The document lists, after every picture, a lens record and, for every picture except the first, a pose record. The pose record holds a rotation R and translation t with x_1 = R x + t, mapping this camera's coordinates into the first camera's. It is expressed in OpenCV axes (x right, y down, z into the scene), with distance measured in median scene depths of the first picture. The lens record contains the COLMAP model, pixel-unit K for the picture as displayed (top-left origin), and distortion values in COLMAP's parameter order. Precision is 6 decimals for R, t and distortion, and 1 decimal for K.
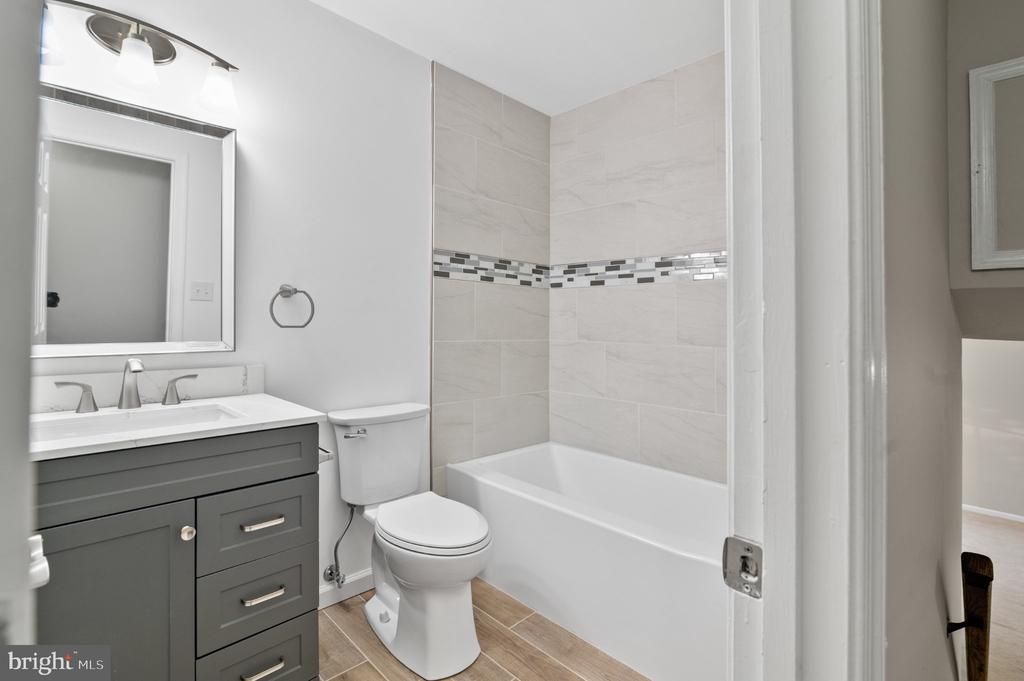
lens RADIAL K [[474.4, 0, 510.7], [0, 474.4, 315.7], [0, 0, 1]] dist [0.000812, -0.000265]
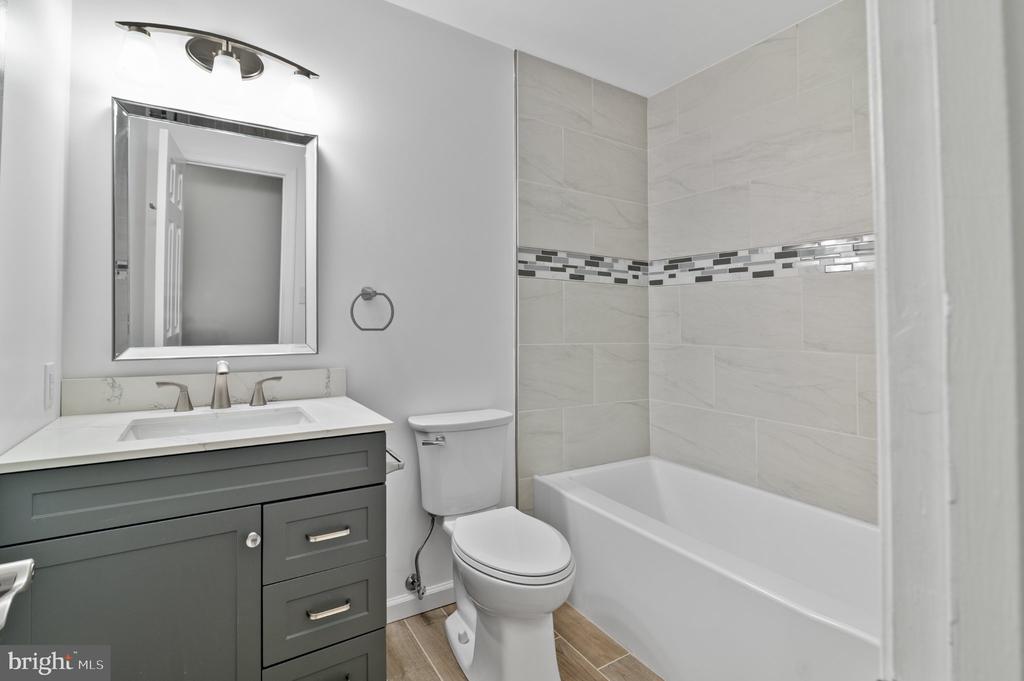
lens RADIAL K [[478.5, 0, 510.4], [0, 478.5, 310.5], [0, 0, 1]] dist [-0.001259, -0.000116]
pose [[0.976109, -0.009028, -0.217092, 0.028045], [0.006440, 0.999900, -0.012624, -0.001379], [0.217185, 0.010925, 0.976069, 0.063491]]
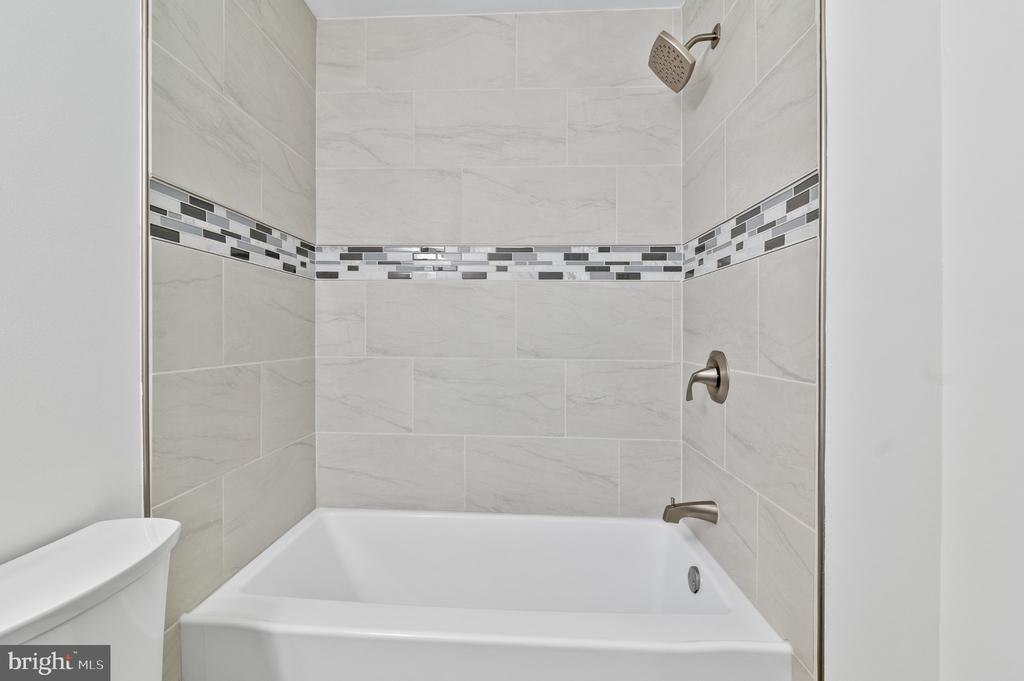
lens RADIAL K [[484.1, 0, 509.6], [0, 484.1, 329.7], [0, 0, 1]] dist [-0.003093, -0.000418]
pose [[0.746165, -0.005681, 0.665737, -0.209634], [-0.008221, 0.999809, 0.017746, -0.001274], [-0.665711, -0.018714, 0.745975, 0.393445]]
